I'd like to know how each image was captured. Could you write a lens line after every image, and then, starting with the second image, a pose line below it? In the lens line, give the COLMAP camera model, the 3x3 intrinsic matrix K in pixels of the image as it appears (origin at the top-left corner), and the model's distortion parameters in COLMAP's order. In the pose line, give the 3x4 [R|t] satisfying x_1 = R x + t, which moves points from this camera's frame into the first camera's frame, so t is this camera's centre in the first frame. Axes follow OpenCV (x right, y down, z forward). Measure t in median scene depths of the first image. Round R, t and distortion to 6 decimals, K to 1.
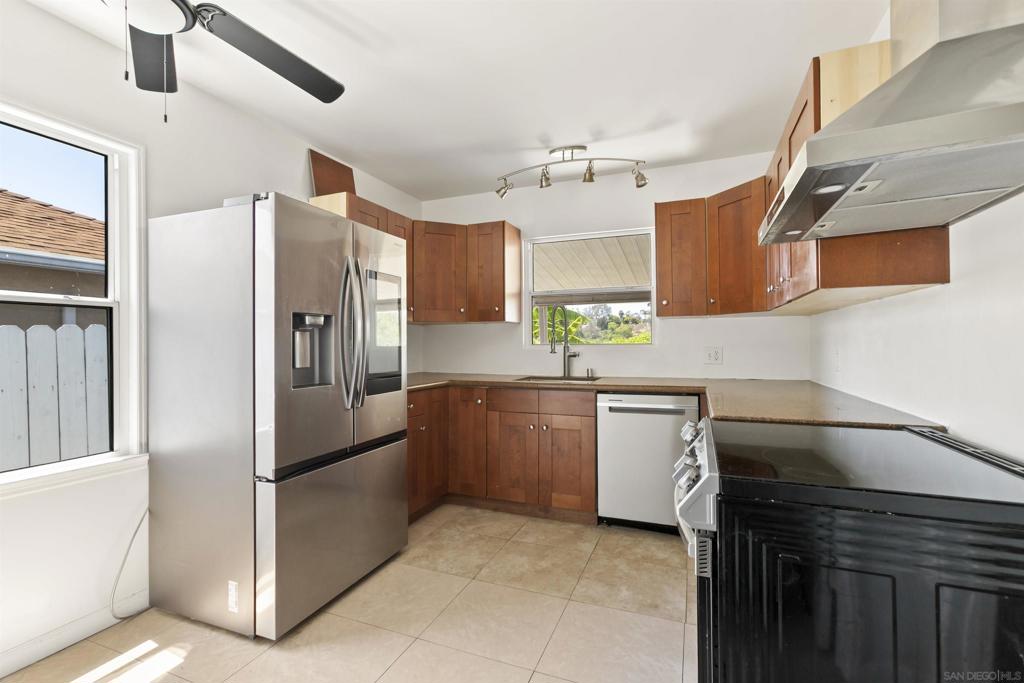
lens RADIAL K [[462.0, 0, 512.0], [0, 462.0, 341.5], [0, 0, 1]] dist [0.007212, 0.000460]
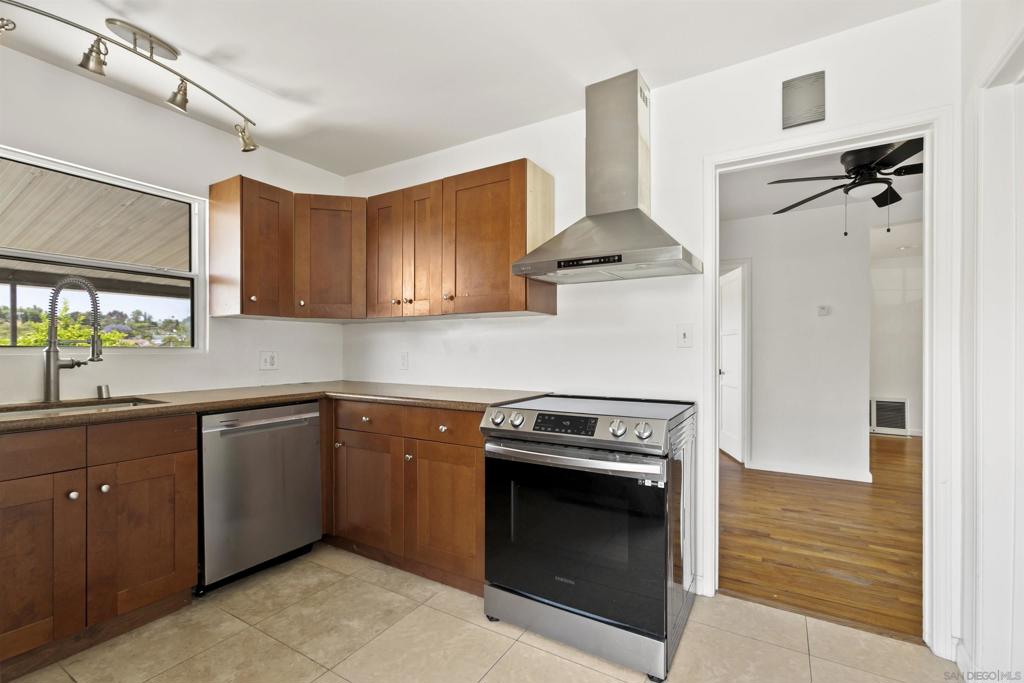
lens RADIAL K [[456.2, 0, 510.0], [0, 456.2, 350.7], [0, 0, 1]] dist [0.011181, 0.000413]
pose [[0.172084, 0.001577, 0.985081, -0.431615], [-0.007927, 0.999969, -0.000216, 0.008621], [-0.985050, -0.007772, 0.172091, 0.411703]]
